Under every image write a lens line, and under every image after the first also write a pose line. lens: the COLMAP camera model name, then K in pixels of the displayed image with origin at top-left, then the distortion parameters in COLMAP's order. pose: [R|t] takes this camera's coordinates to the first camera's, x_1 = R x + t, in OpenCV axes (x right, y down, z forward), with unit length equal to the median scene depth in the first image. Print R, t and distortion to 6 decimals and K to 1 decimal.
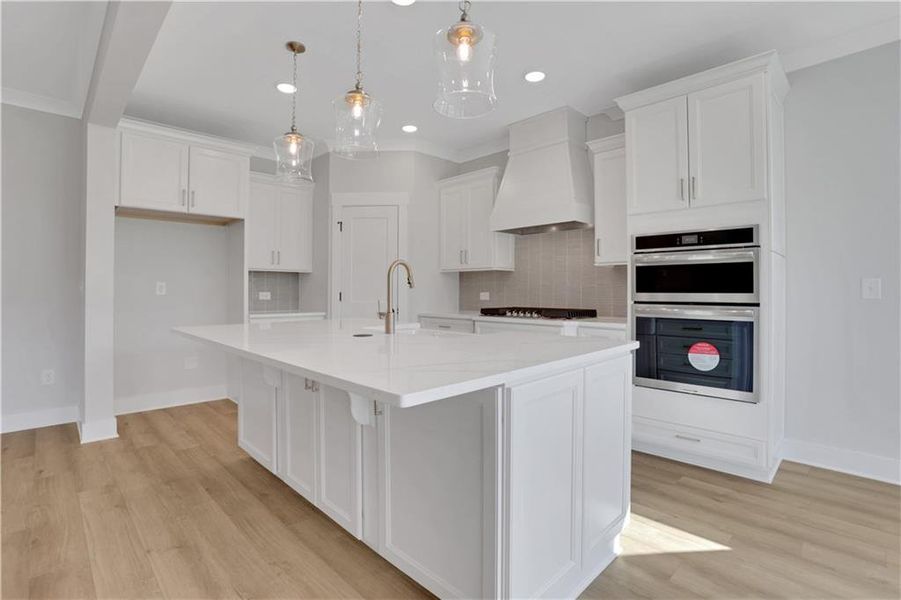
lens RADIAL K [[428.1, 0, 448.3], [0, 428.1, 294.2], [0, 0, 1]] dist [-0.041476, 0.009968]
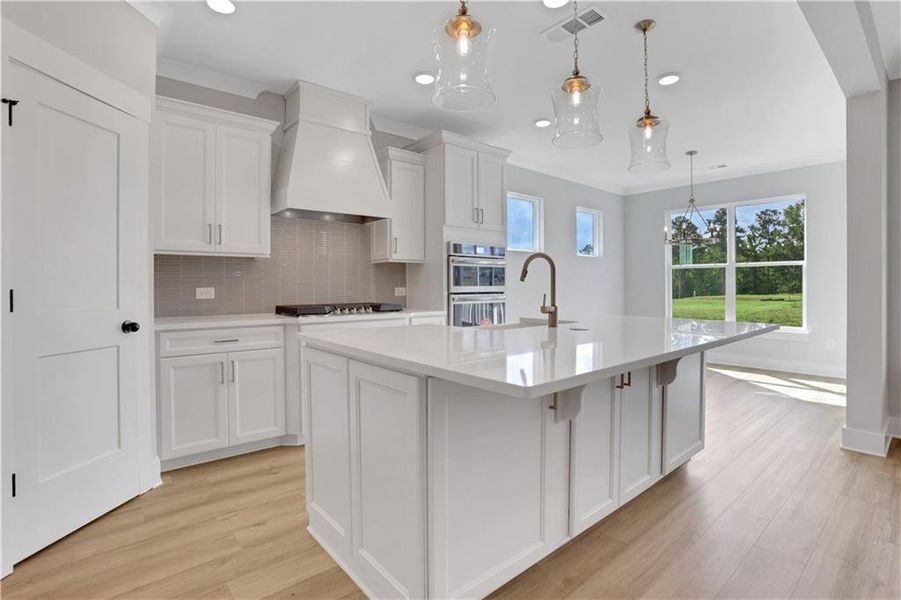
lens RADIAL K [[428.1, 0, 452.1], [0, 428.1, 298.0], [0, 0, 1]] dist [-0.041476, 0.009968]
pose [[0.066271, -0.027631, 0.997419, -0.667458], [0.008285, 0.999597, 0.027140, -0.003268], [-0.997767, 0.006465, 0.066473, 0.680610]]
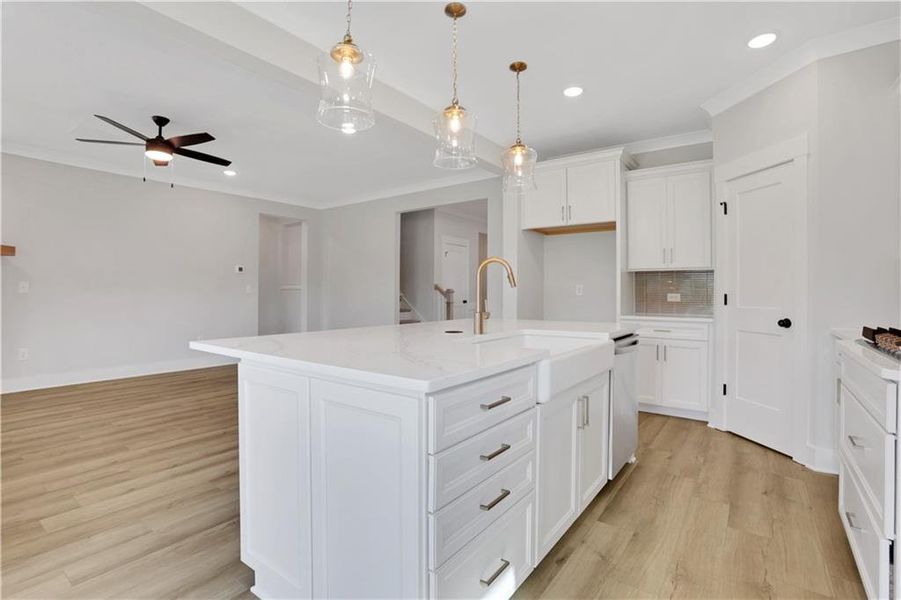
lens RADIAL K [[428.1, 0, 456.2], [0, 428.1, 292.4], [0, 0, 1]] dist [-0.041476, 0.009968]
pose [[0.166088, 0.001441, -0.986110, 0.466996], [-0.009646, 0.999953, -0.000163, -0.002553], [0.986064, 0.009539, 0.166094, 0.459154]]
